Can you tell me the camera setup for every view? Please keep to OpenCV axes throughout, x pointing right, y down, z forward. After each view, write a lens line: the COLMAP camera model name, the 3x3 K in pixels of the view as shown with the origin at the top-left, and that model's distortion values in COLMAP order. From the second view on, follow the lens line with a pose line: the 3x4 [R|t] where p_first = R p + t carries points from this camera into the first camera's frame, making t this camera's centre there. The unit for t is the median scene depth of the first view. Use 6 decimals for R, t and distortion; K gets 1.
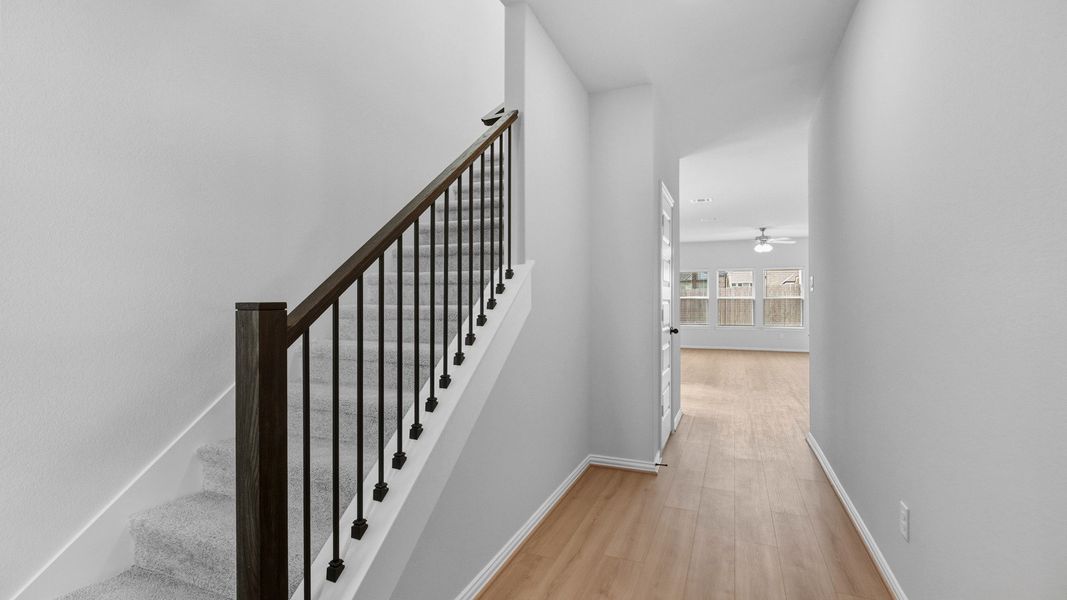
lens RADIAL K [[472.3, 0, 530.6], [0, 472.3, 292.8], [0, 0, 1]] dist [-0.000262, 0.000012]
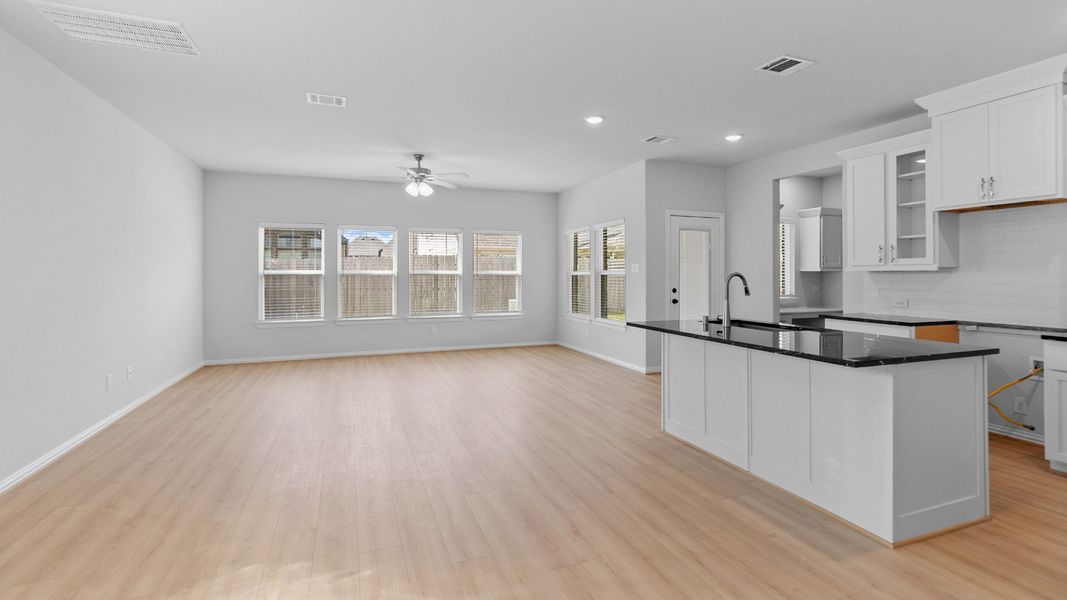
lens RADIAL K [[482.3, 0, 530.1], [0, 482.3, 270.0], [0, 0, 1]] dist [0.000058, 0.000034]
pose [[0.719859, 0.004037, 0.694108, 0.159611], [-0.010831, 0.999927, 0.005417, 0.000755], [-0.694036, -0.011417, 0.719850, 0.427844]]
